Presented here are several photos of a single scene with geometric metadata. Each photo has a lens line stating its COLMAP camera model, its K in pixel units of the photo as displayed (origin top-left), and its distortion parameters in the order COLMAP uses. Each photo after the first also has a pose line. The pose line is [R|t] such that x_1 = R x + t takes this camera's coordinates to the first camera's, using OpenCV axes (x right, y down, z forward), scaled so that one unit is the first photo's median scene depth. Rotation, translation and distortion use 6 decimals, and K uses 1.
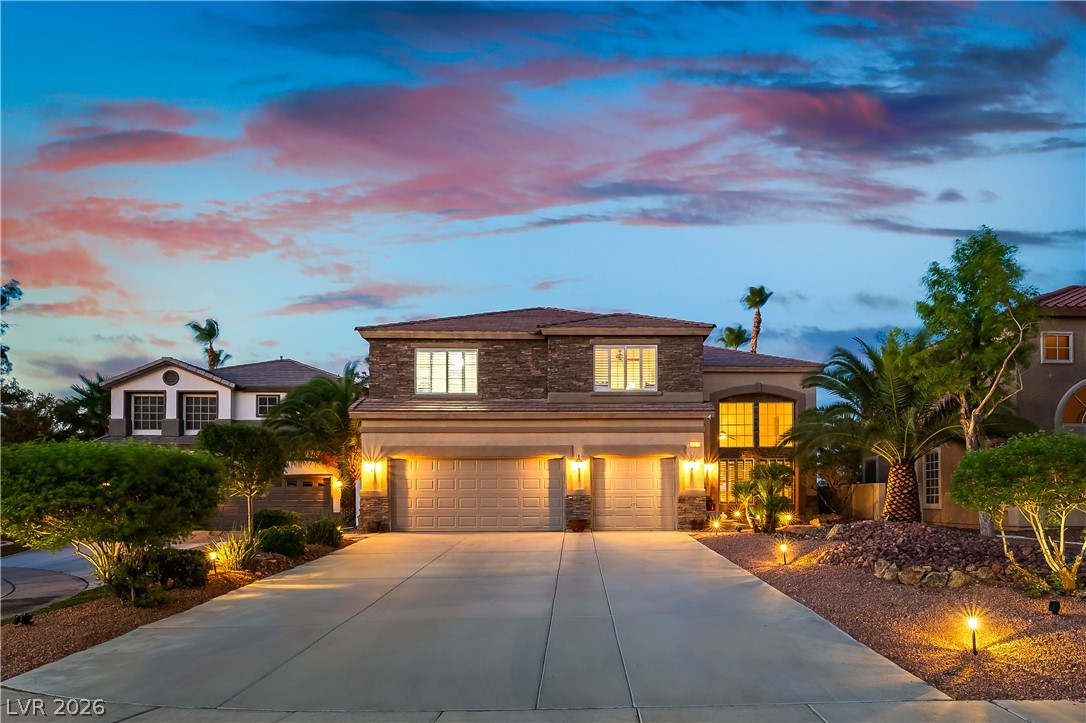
lens RADIAL K [[497.2, 0, 521.8], [0, 497.2, 375.4], [0, 0, 1]] dist [0.000063, -0.000053]
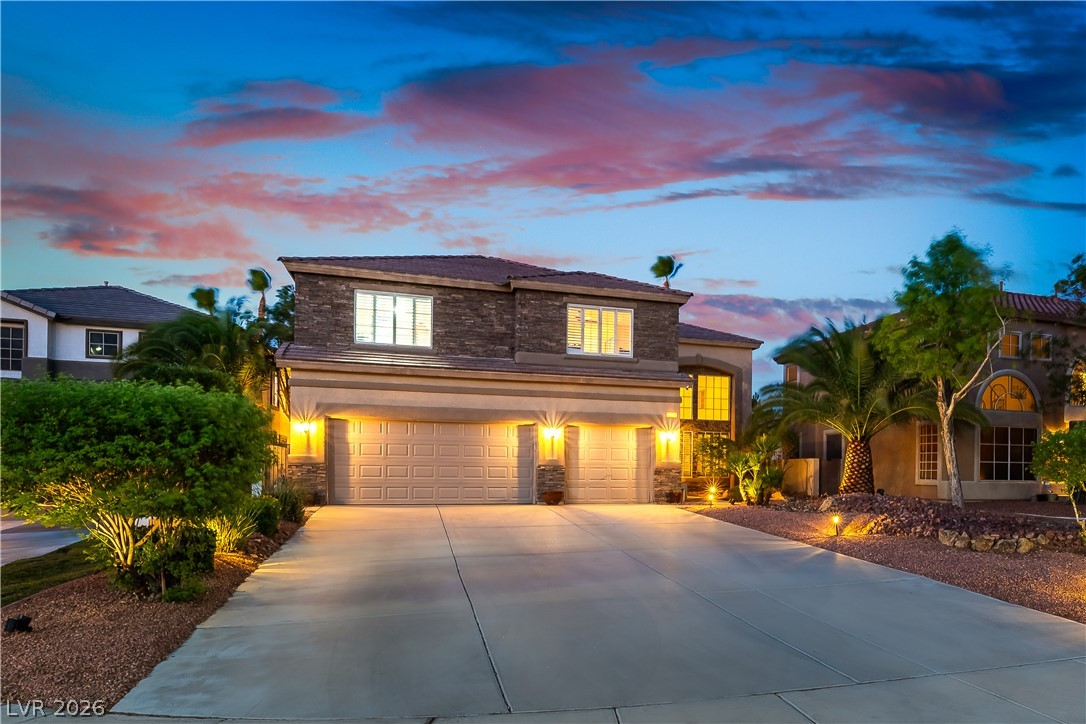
lens RADIAL K [[548.8, 0, 543.1], [0, 548.8, 336.2], [0, 0, 1]] dist [-0.001018, 0.000111]
pose [[0.969879, 0.071159, 0.232963, -0.141974], [-0.072377, 0.997372, -0.003330, 0.006615], [-0.232587, -0.013632, 0.972480, 0.017058]]
